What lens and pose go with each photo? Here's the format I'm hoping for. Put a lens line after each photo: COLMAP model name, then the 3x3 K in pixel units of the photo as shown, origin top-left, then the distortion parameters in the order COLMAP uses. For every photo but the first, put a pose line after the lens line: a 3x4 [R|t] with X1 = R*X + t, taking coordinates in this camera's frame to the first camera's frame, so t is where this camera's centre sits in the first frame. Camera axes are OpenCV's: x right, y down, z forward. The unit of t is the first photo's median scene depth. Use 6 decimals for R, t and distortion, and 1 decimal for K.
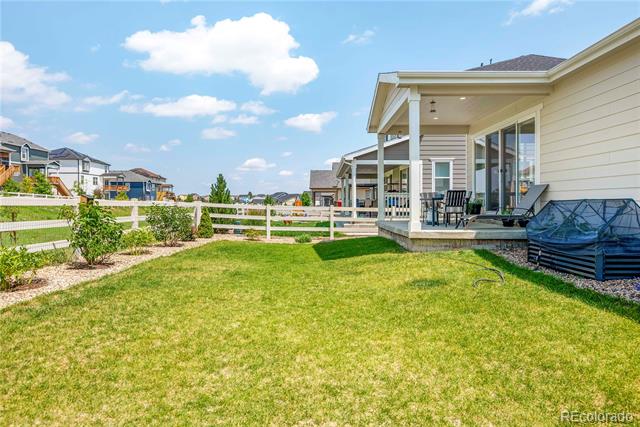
lens RADIAL K [[374.0, 0, 320.0], [0, 374.0, 213.5], [0, 0, 1]] dist [-0.002844, -0.001712]
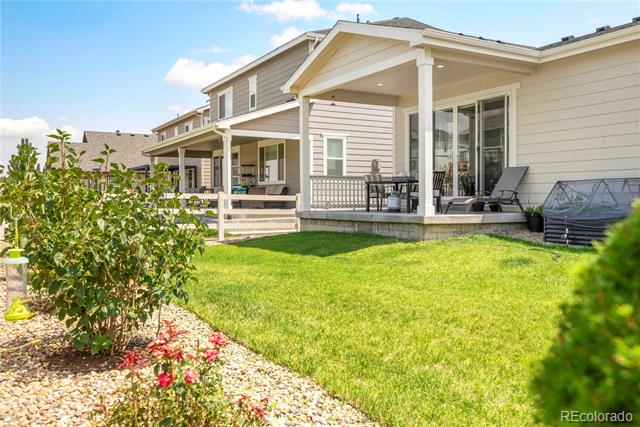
lens RADIAL K [[550.7, 0, 320.0], [0, 550.7, 213.5], [0, 0, 1]] dist [0.000678, 0.001790]
pose [[0.868366, -0.013113, 0.495751, -0.570124], [0.013214, 0.999907, 0.003302, 0.032941], [-0.495749, 0.003683, 0.868458, 0.016590]]
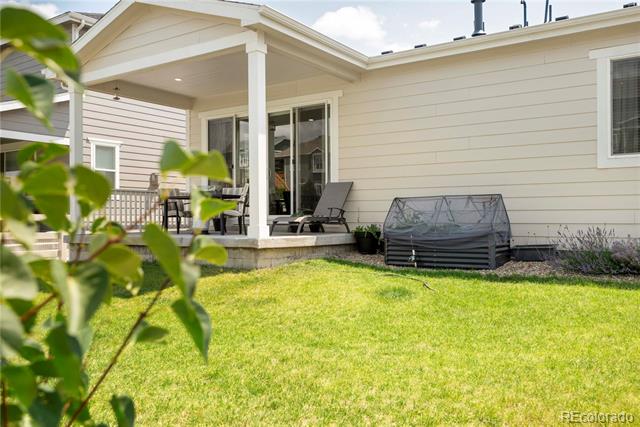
lens RADIAL K [[550.7, 0, 320.0], [0, 550.7, 213.5], [0, 0, 1]] dist [0.000678, 0.001790]
pose [[0.569754, 0.008613, 0.821770, -0.505998], [0.023728, 0.999356, -0.026925, 0.030093], [-0.821473, 0.034839, 0.569183, 0.311825]]
